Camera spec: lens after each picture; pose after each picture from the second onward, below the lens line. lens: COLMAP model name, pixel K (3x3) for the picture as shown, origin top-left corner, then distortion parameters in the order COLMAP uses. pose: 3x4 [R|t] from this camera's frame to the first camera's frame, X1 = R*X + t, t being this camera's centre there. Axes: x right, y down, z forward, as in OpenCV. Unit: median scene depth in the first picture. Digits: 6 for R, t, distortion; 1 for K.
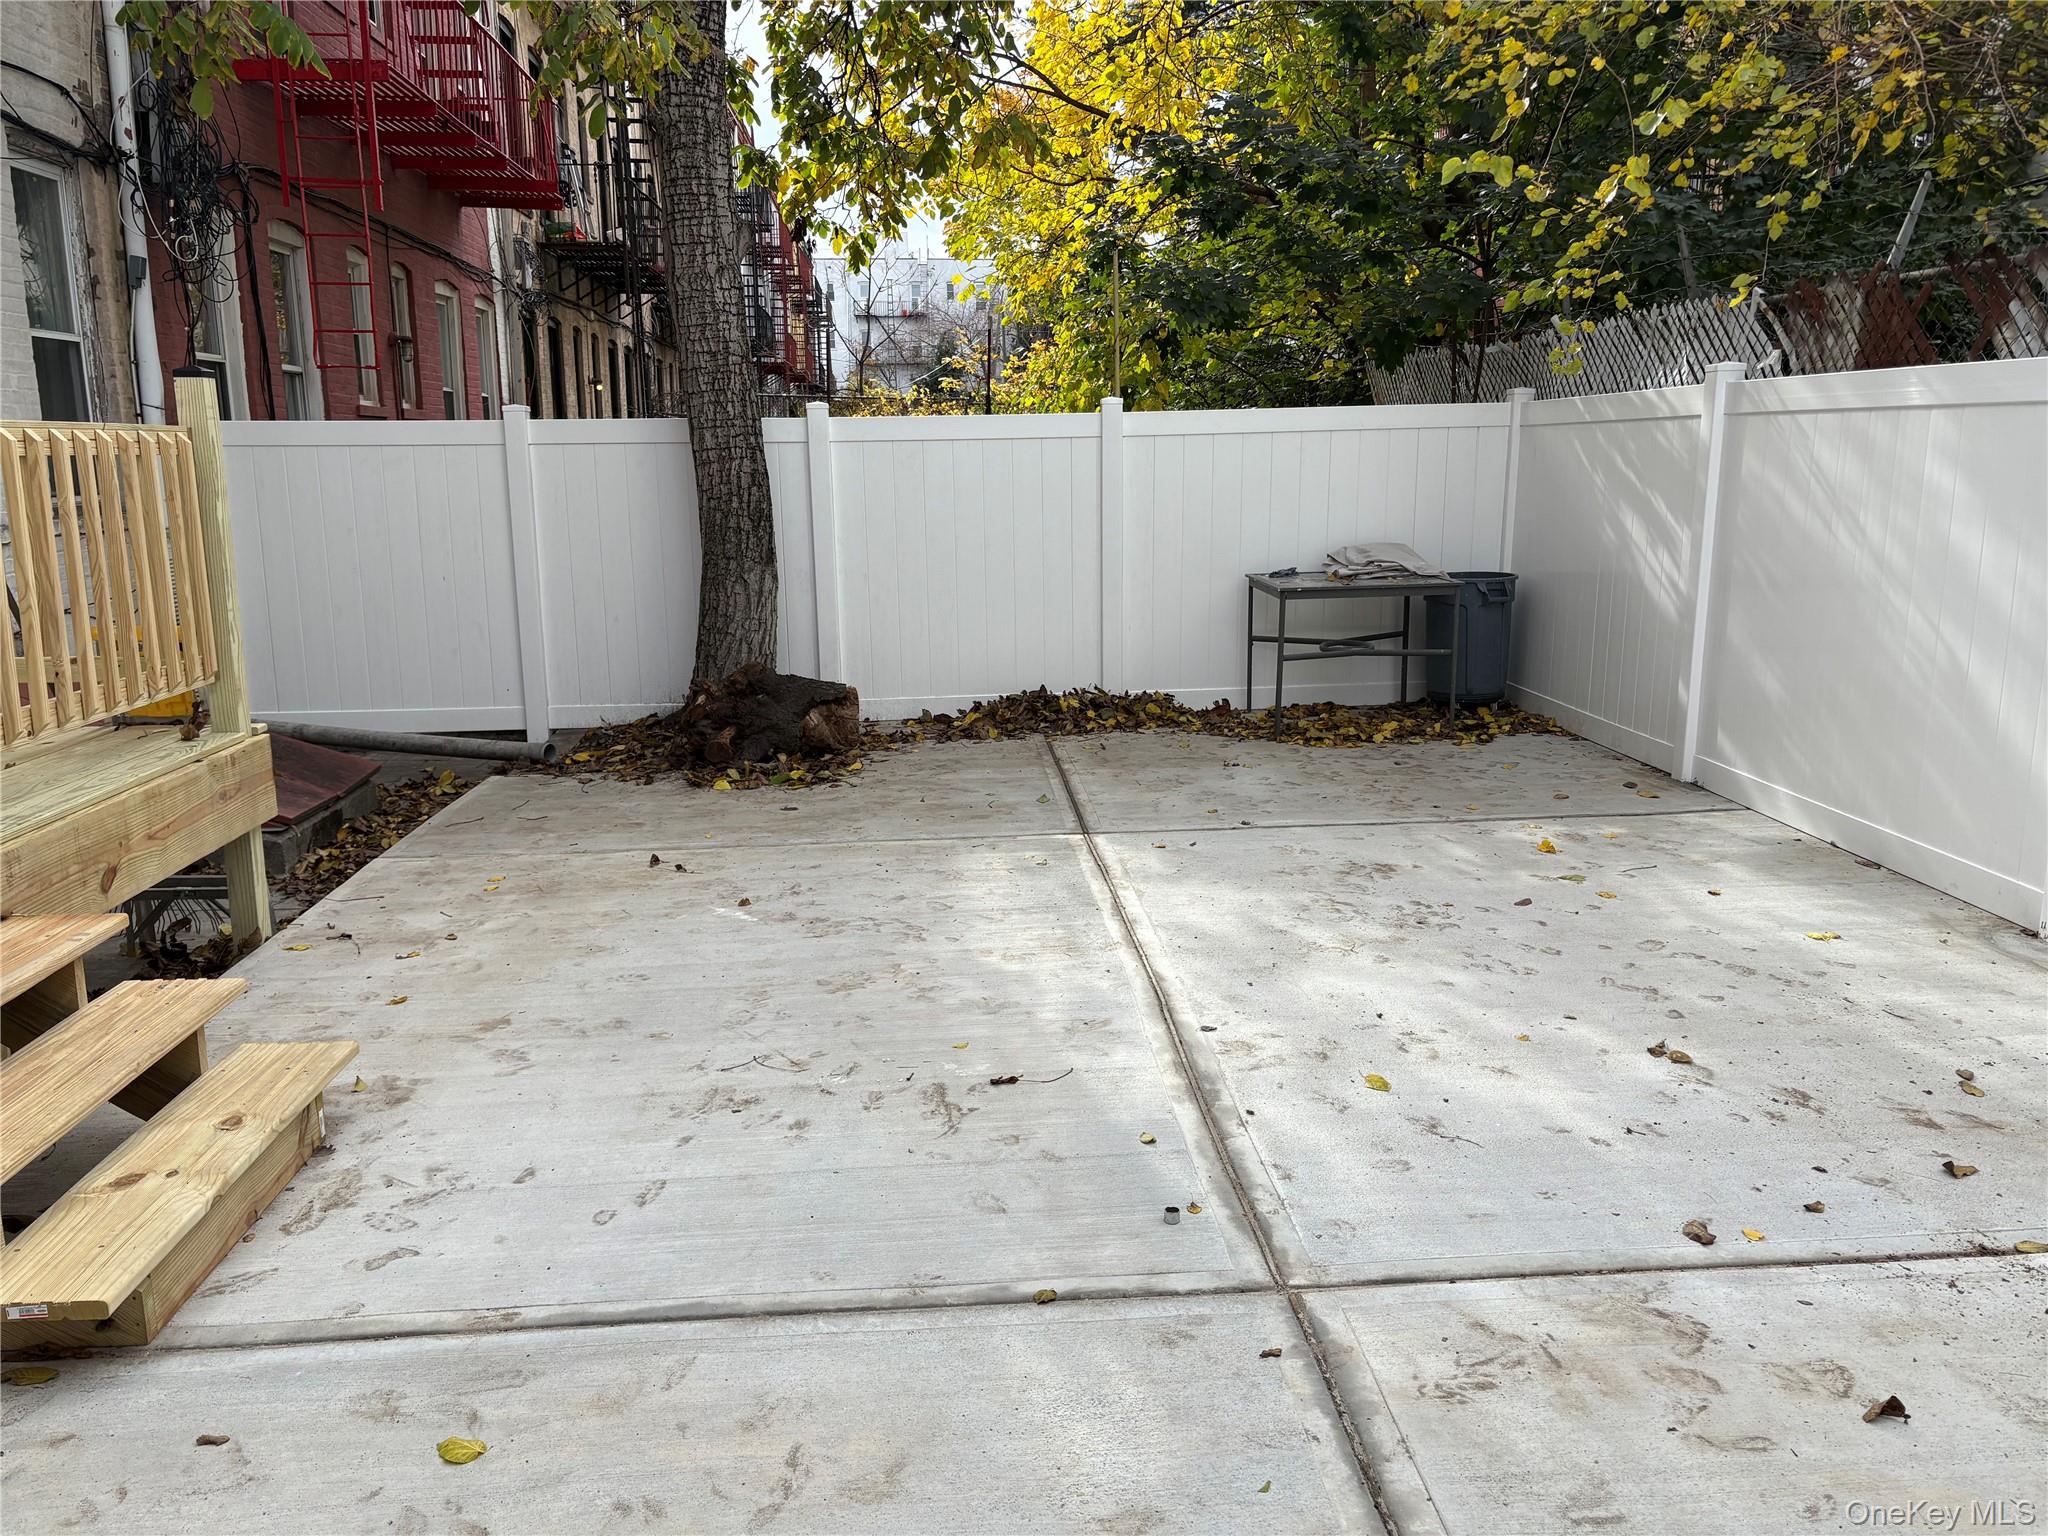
lens RADIAL K [[1538.3, 0, 1024.0], [0, 1538.3, 768.0], [0, 0, 1]] dist [0.055188, -0.051781]
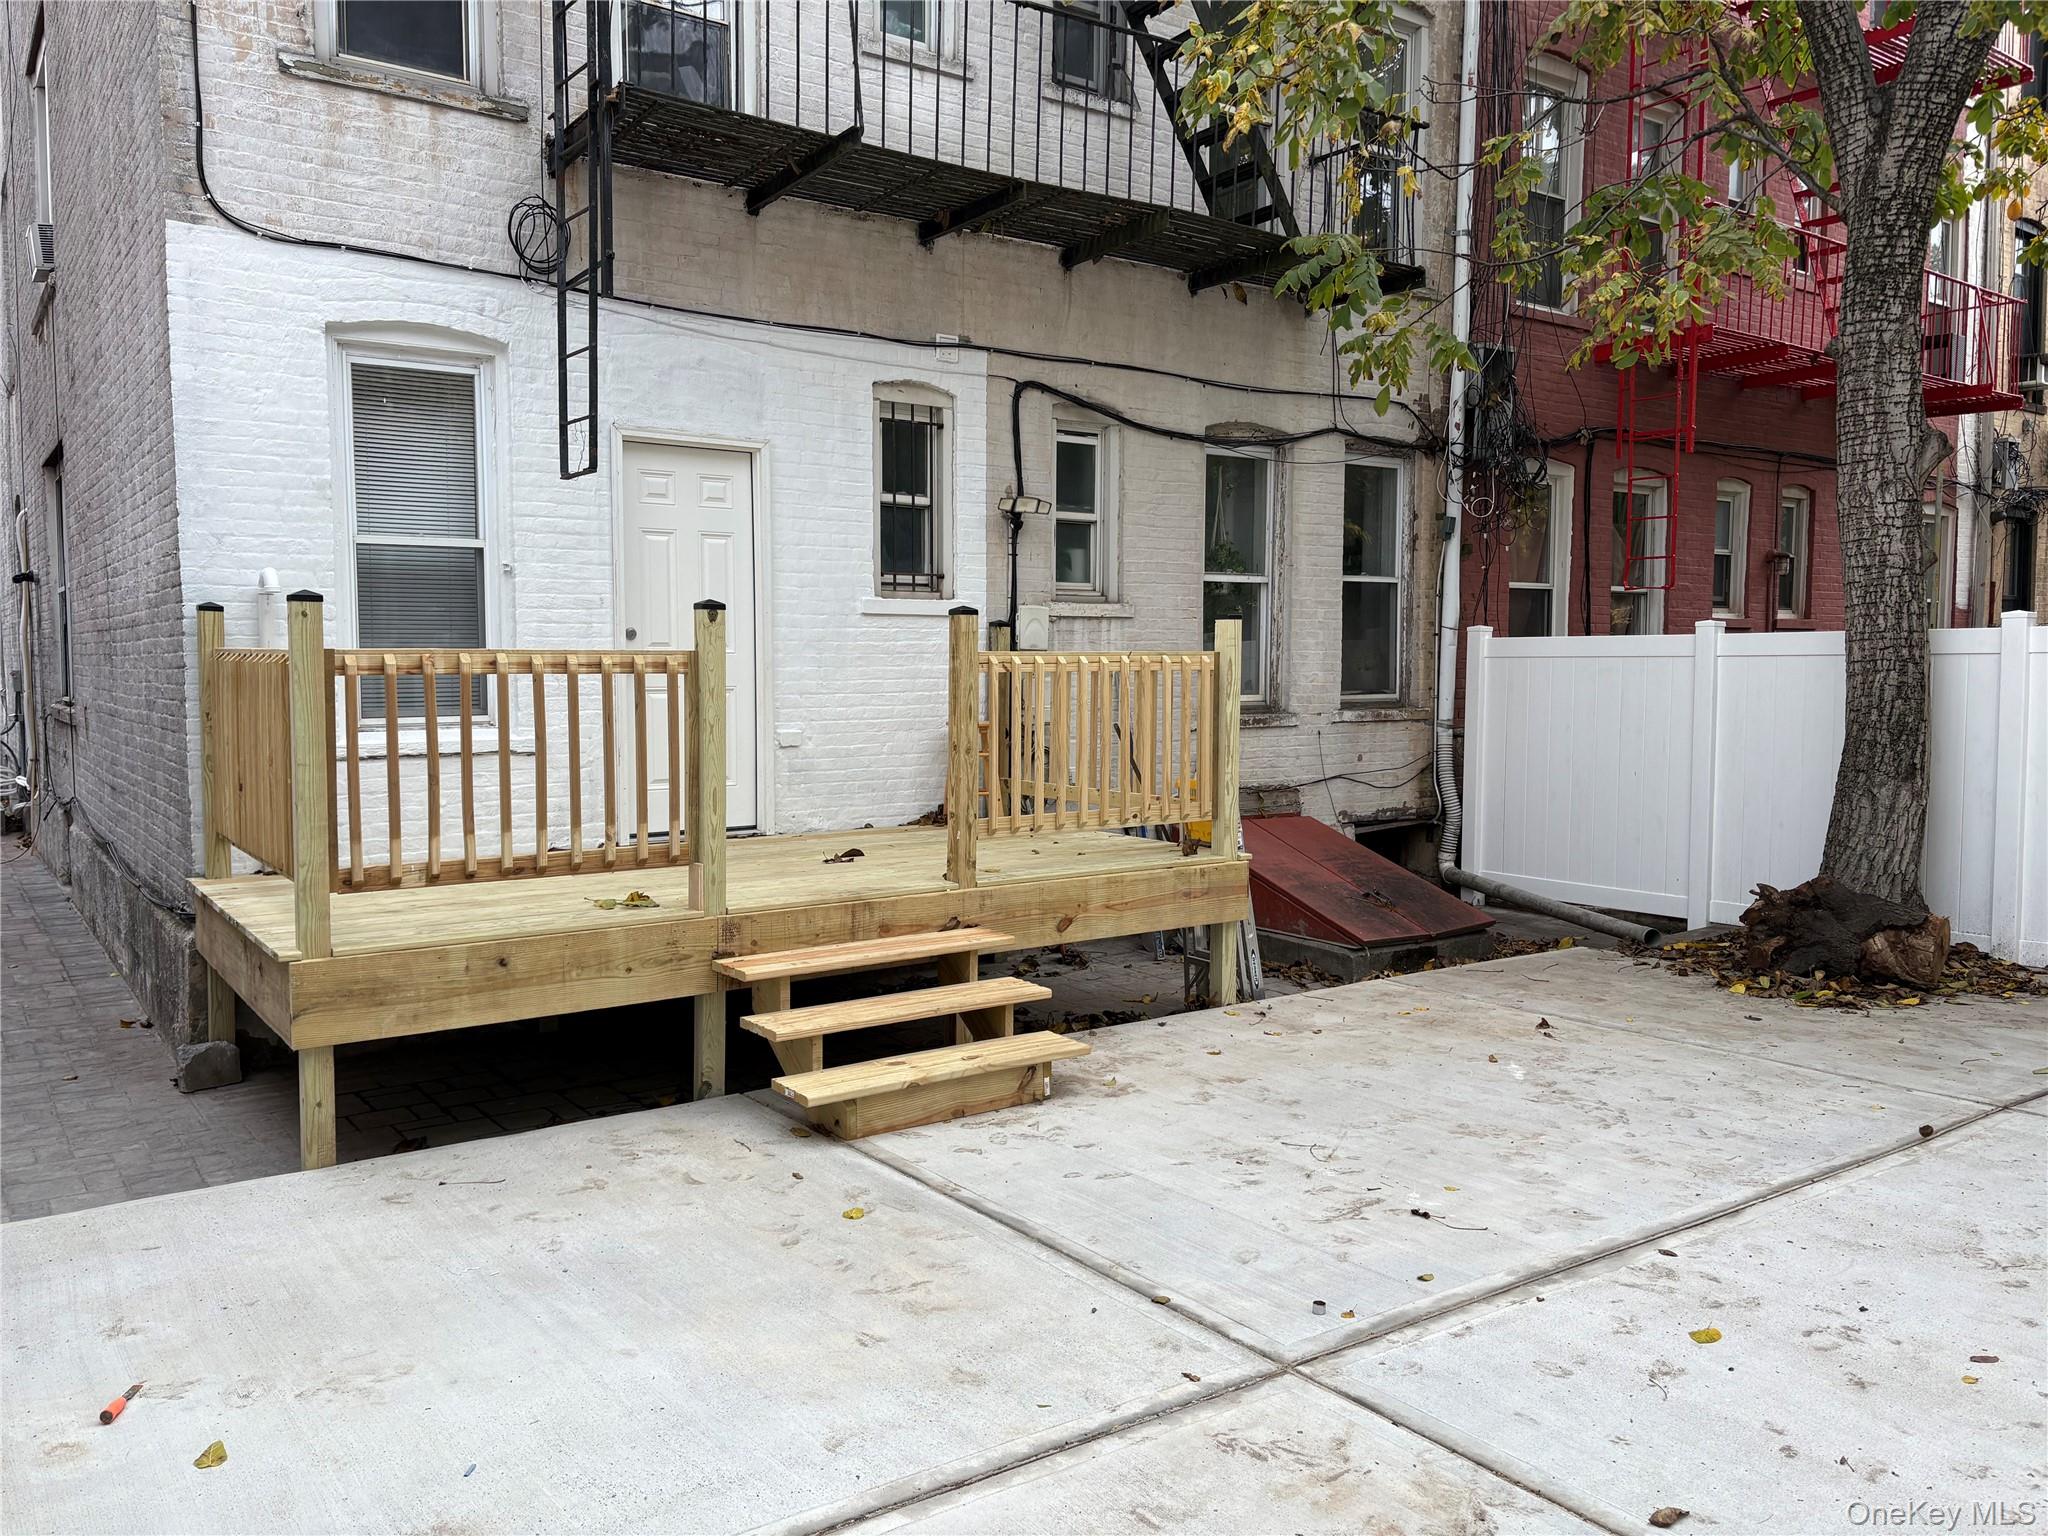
lens RADIAL K [[1551.8, 0, 1015.7], [0, 1551.8, 760.2], [0, 0, 1]] dist [0.050051, -0.053888]
pose [[0.519169, 0.062874, -0.852356, 0.612334], [-0.174214, 0.984137, -0.033519, -0.028257], [0.836728, 0.165894, 0.521887, 0.066901]]
